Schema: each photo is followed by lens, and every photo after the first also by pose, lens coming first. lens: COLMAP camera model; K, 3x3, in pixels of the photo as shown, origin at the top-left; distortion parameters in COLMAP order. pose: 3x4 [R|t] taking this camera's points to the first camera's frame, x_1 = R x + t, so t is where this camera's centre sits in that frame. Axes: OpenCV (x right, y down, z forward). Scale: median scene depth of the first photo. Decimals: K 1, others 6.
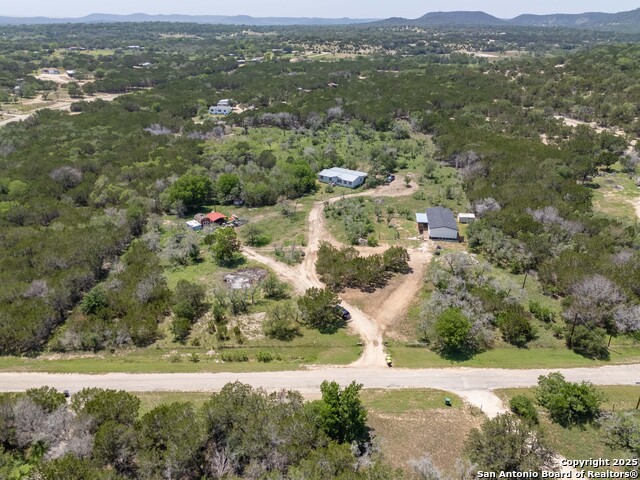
lens RADIAL K [[470.4, 0, 320.0], [0, 470.4, 240.0], [0, 0, 1]] dist [0.084100, -0.080767]
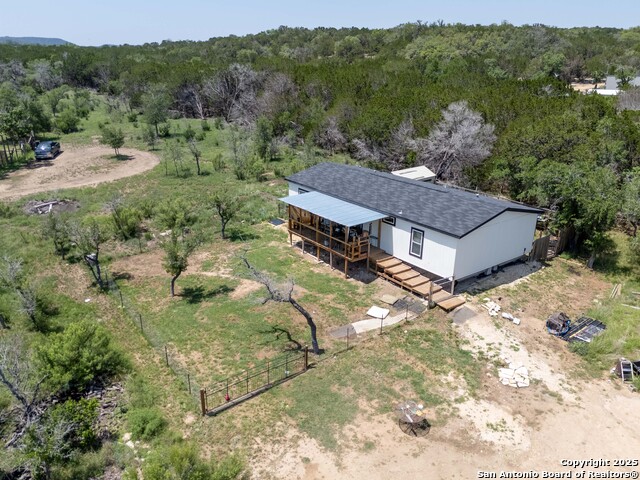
lens RADIAL K [[470.4, 0, 320.0], [0, 470.4, 240.0], [0, 0, 1]] dist [0.084100, -0.080767]
pose [[0.719766, -0.242431, 0.650511, 0.059178], [0.284597, 0.957725, 0.042027, -0.034562], [-0.633199, 0.154884, 0.758333, 0.684062]]
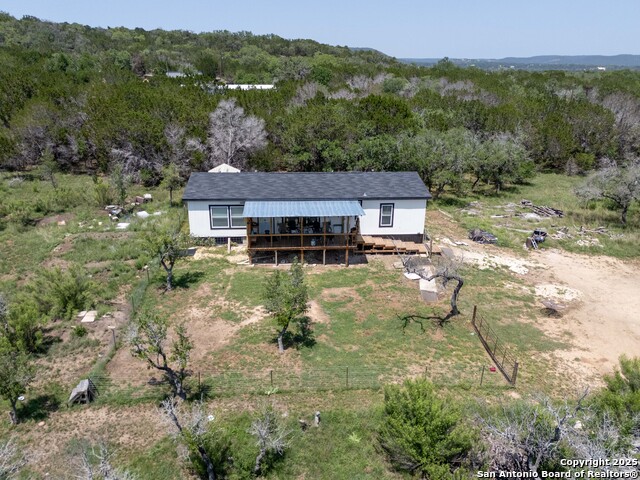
lens RADIAL K [[470.4, 0, 320.0], [0, 470.4, 240.0], [0, 0, 1]] dist [0.084100, -0.080767]
pose [[-0.195114, -0.352011, 0.915434, 0.016104], [0.392423, 0.827385, 0.401794, -0.093411], [-0.898852, 0.437632, -0.023297, 0.811486]]
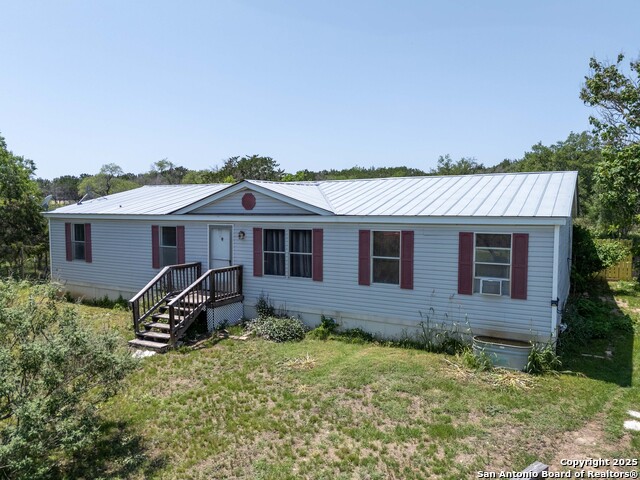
lens RADIAL K [[470.4, 0, 320.0], [0, 470.4, 240.0], [0, 0, 1]] dist [0.084100, -0.080767]
pose [[0.996035, -0.014308, 0.087809, 0.040999], [0.044325, 0.935572, -0.350343, -0.106611], [-0.077139, 0.352846, 0.932496, 0.963913]]
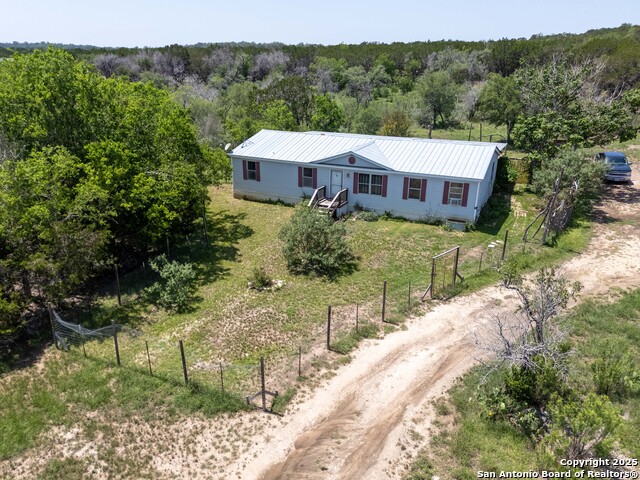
lens RADIAL K [[470.4, 0, 320.0], [0, 470.4, 240.0], [0, 0, 1]] dist [0.084100, -0.080767]
pose [[0.987956, -0.054968, 0.144645, 0.002346], [0.065265, 0.995587, -0.067430, -0.100760], [-0.140300, 0.076058, 0.987183, 0.877312]]
